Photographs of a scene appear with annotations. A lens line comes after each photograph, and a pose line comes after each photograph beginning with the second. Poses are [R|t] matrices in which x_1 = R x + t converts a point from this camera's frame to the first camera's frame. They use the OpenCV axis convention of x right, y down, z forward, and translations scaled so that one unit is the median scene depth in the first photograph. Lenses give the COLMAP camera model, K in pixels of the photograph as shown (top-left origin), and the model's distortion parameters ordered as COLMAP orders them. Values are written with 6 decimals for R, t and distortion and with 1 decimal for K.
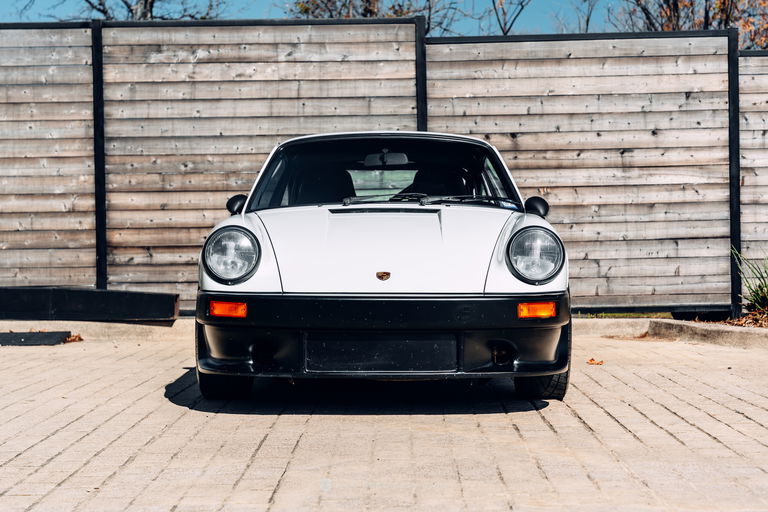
lens RADIAL K [[1544.1, 0, 373.9], [0, 1544.1, 276.6], [0, 0, 1]] dist [0.085413, 0.000000]
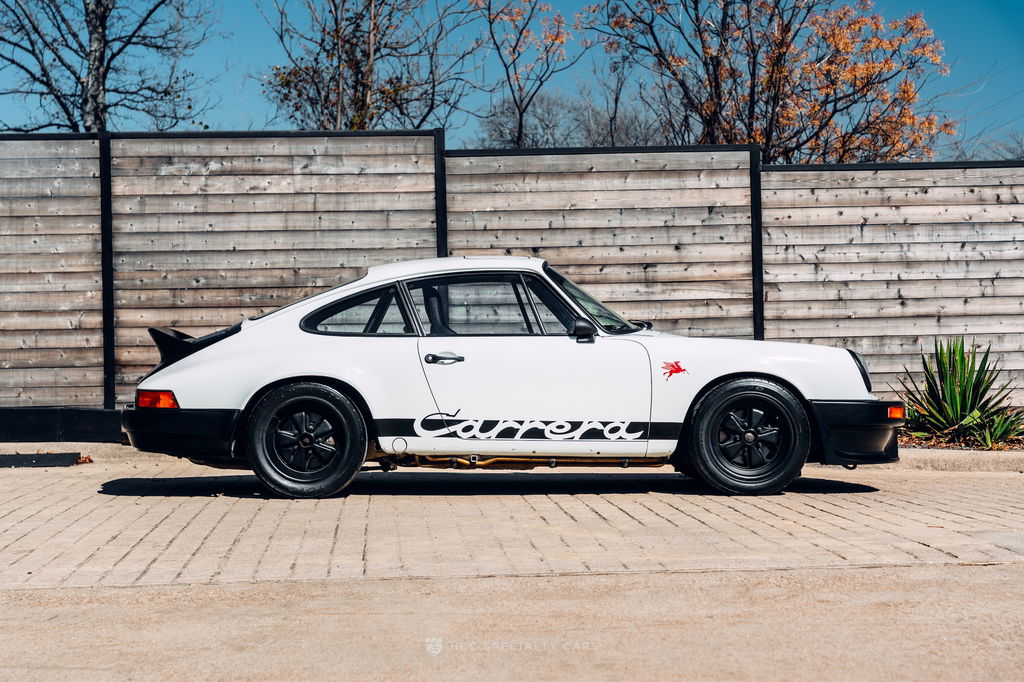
lens RADIAL K [[1940.7, 0, 475.2], [0, 1940.7, 357.0], [0, 0, 1]] dist [0.087349, 0.000000]
pose [[0.998101, -0.003297, 0.061515, -0.023506], [0.004547, 0.999786, -0.020183, 0.001076], [-0.061436, 0.020425, 0.997902, -0.223120]]
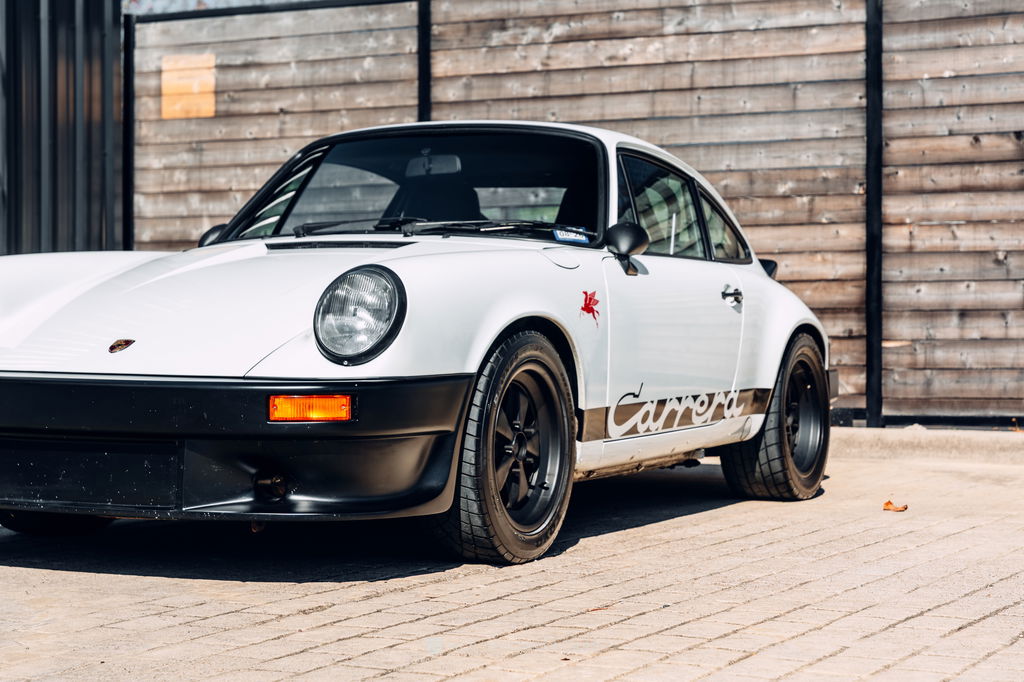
lens RADIAL K [[2058.8, 0, 545.2], [0, 2058.8, 368.1], [0, 0, 1]] dist [0.085413, 0.000000]
pose [[0.914179, 0.018781, -0.404875, 0.253228], [-0.018225, 0.999820, 0.005227, 0.000551], [0.404901, 0.002601, 0.914357, 0.167801]]
